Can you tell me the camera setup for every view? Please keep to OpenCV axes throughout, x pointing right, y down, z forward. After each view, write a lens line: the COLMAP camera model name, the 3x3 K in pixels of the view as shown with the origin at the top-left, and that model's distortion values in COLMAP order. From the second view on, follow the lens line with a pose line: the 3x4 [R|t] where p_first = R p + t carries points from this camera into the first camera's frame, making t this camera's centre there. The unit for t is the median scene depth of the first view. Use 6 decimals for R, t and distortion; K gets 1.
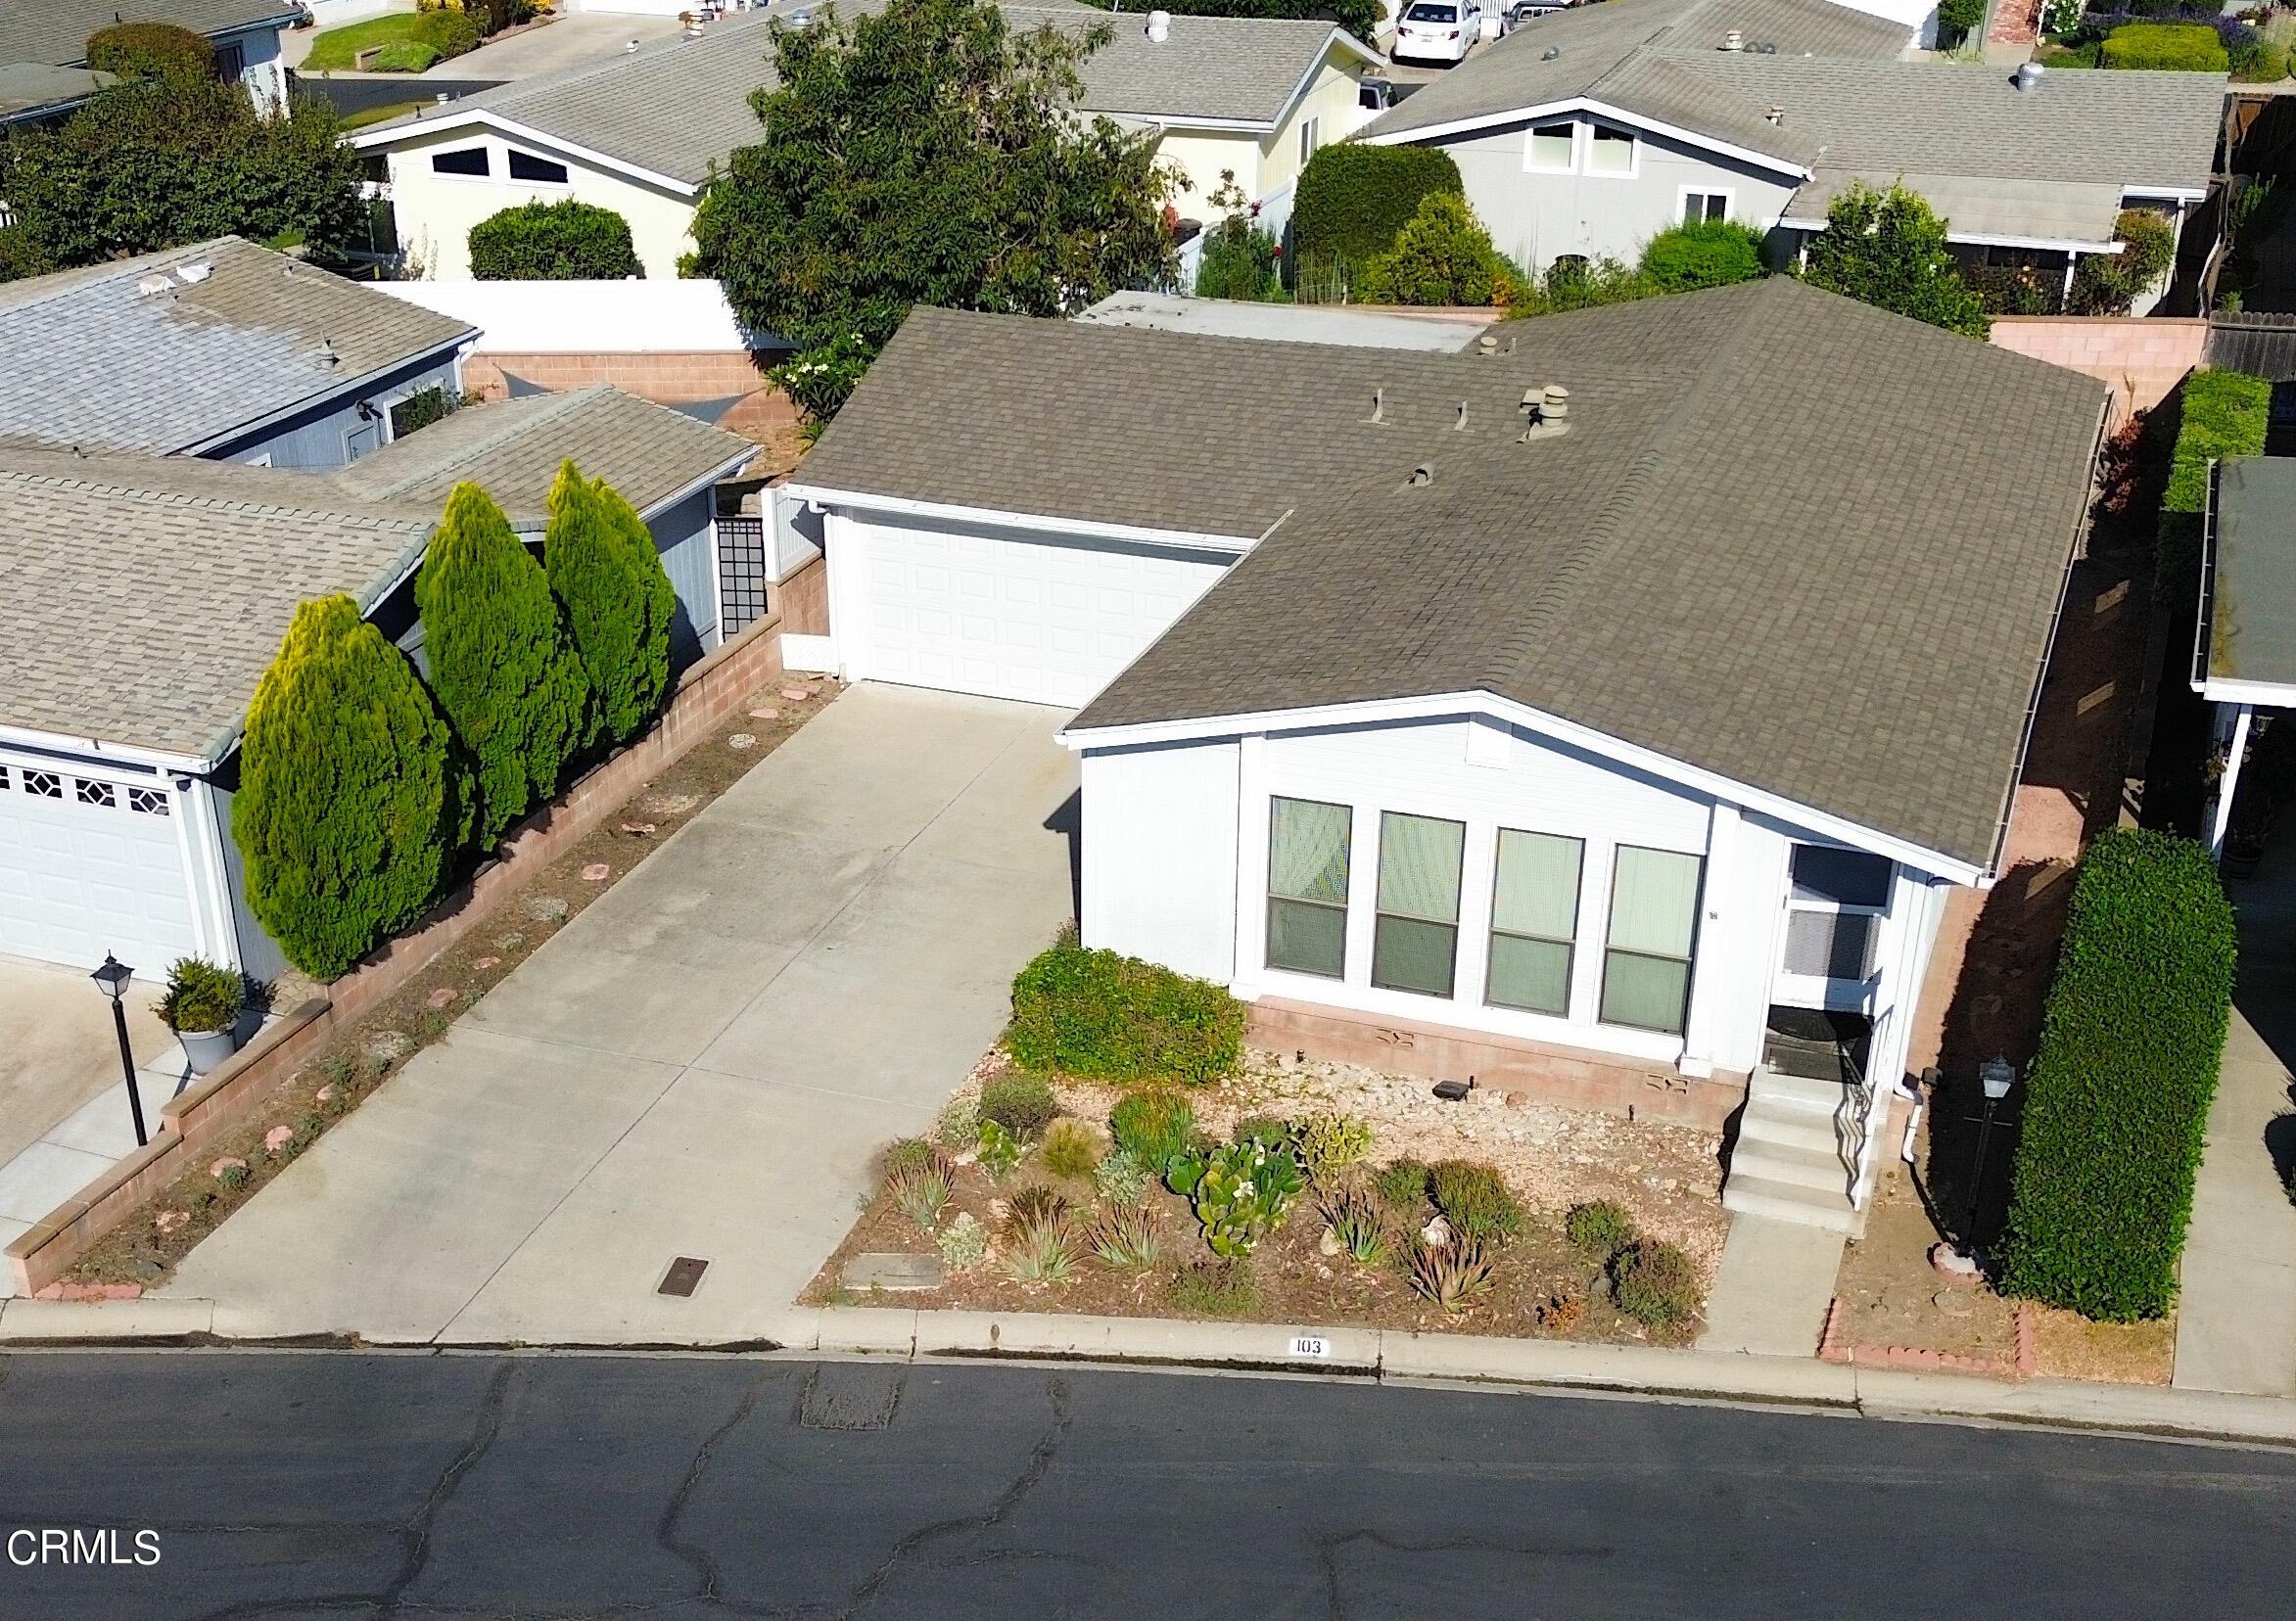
lens RADIAL K [[2139.1, 0, 1148.0], [0, 2139.1, 810.5], [0, 0, 1]] dist [0.070689, -0.117689]
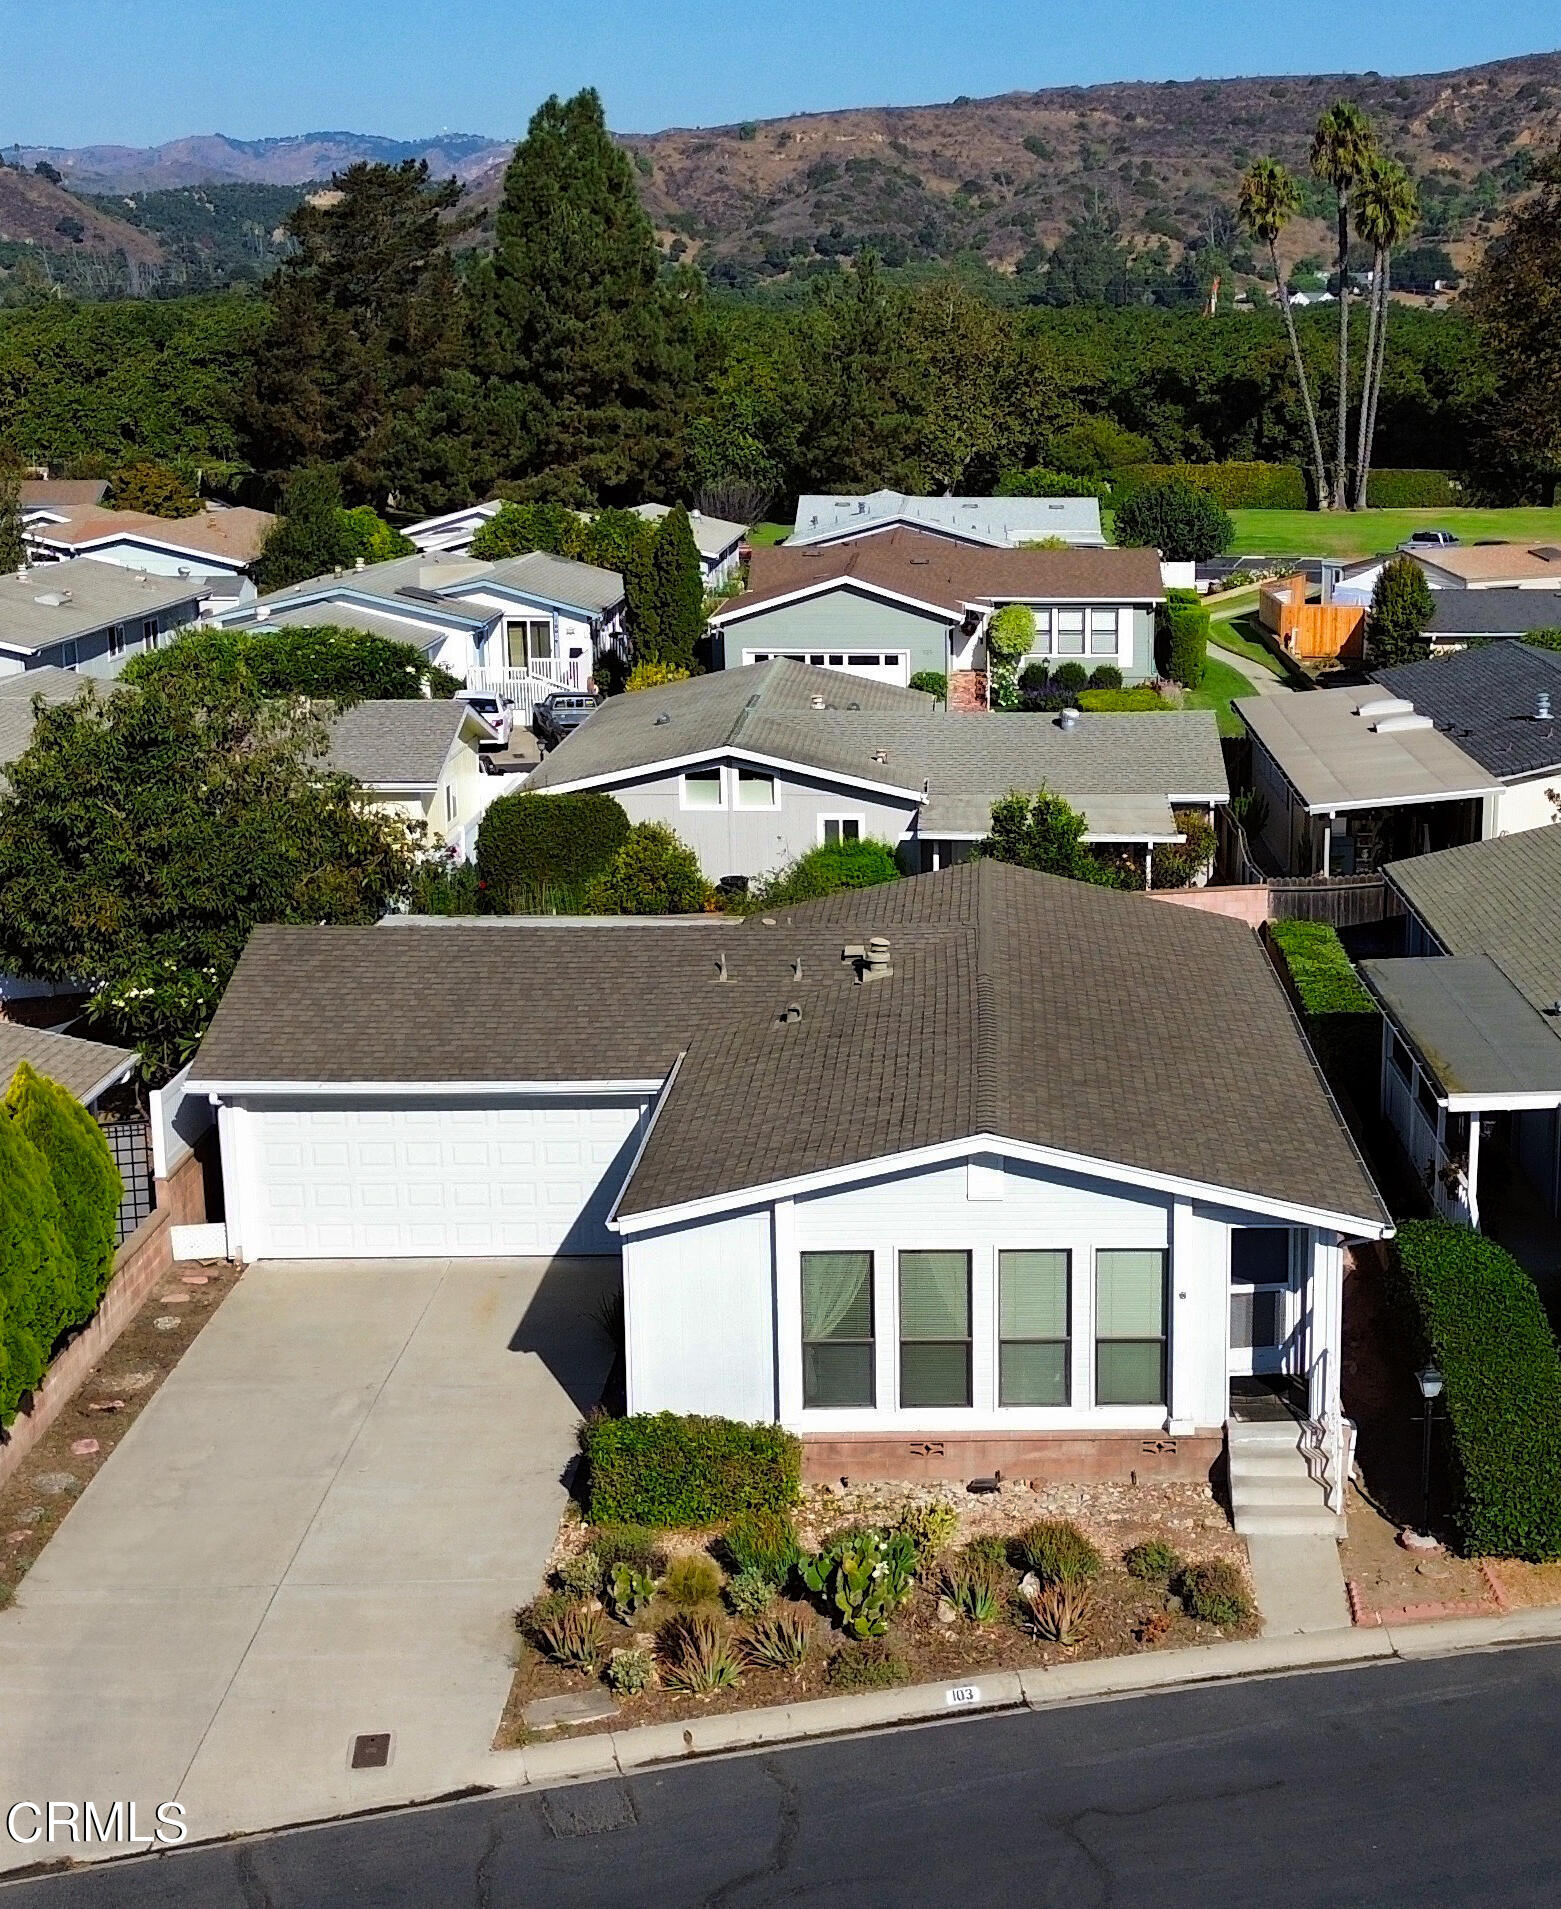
lens RADIAL K [[2098.5, 0, 780.5], [0, 2098.5, 954.5], [0, 0, 1]] dist [0.090213, -0.147640]
pose [[0.951883, -0.064087, 0.299686, -0.291663], [0.134633, 0.965920, -0.221071, 0.089507], [-0.275305, 0.250782, 0.928071, -0.116942]]
